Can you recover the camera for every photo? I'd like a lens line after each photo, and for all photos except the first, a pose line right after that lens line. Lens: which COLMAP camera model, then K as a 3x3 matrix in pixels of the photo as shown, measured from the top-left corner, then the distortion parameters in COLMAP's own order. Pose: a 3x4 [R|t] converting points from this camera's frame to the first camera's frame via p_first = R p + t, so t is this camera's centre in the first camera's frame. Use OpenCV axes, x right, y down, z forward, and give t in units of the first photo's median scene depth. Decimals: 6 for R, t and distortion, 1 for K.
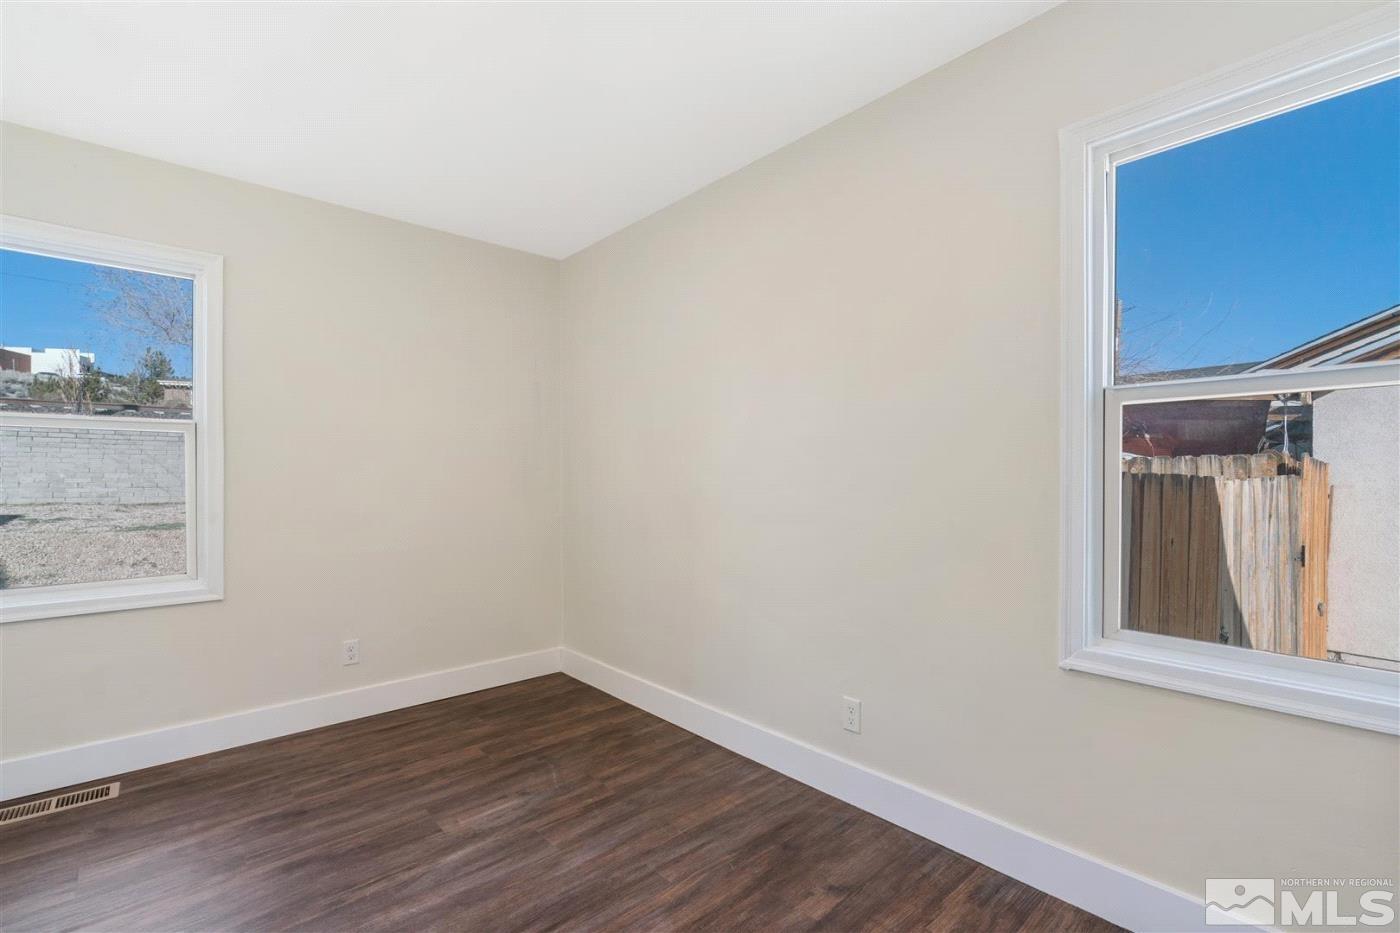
lens RADIAL K [[636.0, 0, 696.9], [0, 636.0, 476.6], [0, 0, 1]] dist [-0.010576, 0.001608]
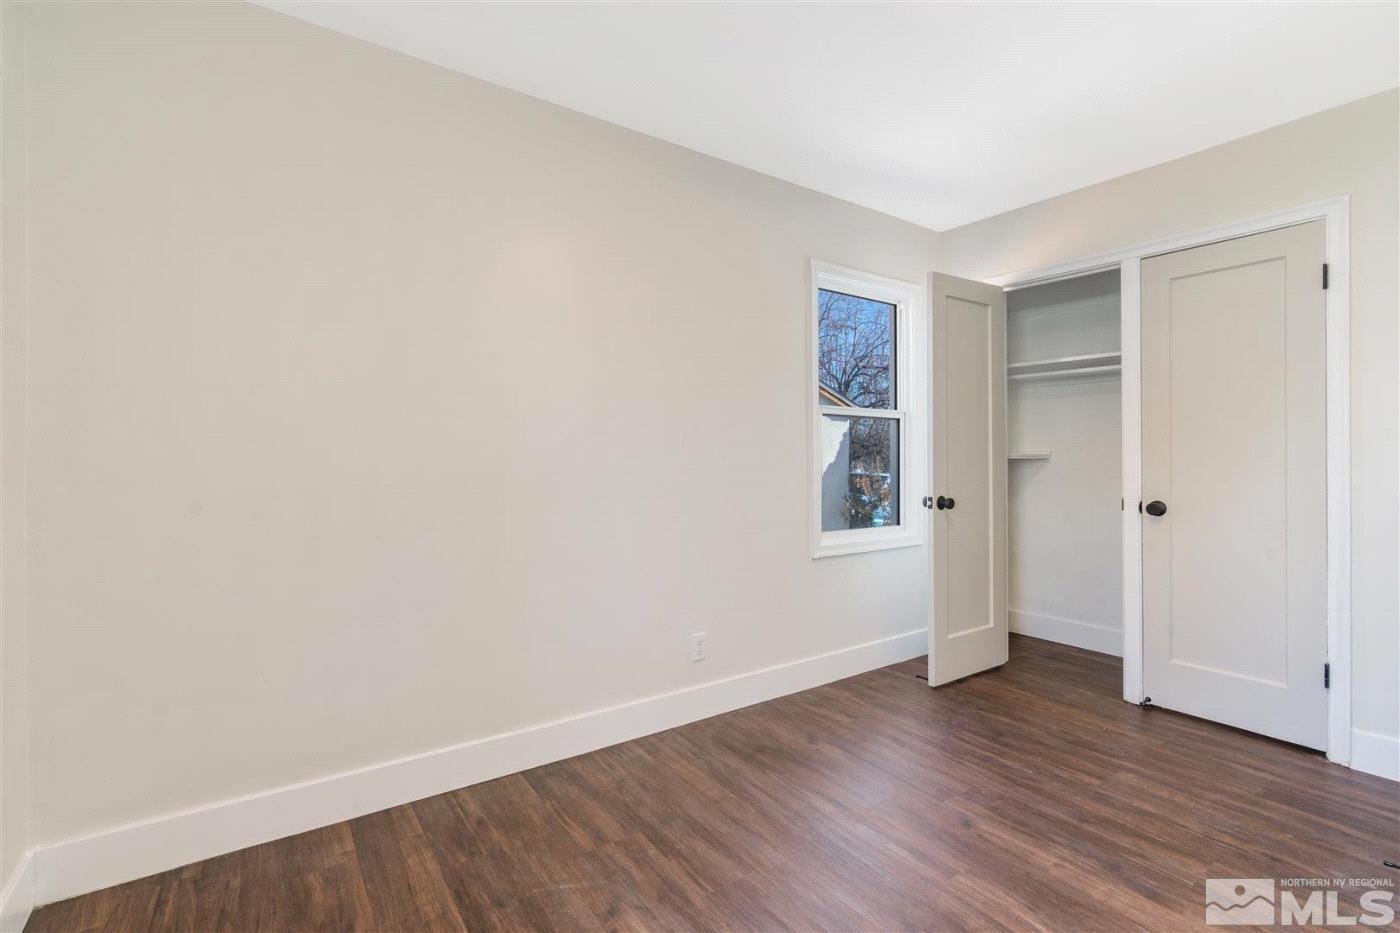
lens RADIAL K [[636.0, 0, 697.3], [0, 636.0, 464.4], [0, 0, 1]] dist [-0.010576, 0.001608]
pose [[0.126152, -0.012754, 0.991929, -0.933795], [0.004424, 0.999915, 0.012294, 0.007778], [-0.992001, 0.002837, 0.126197, 0.820296]]
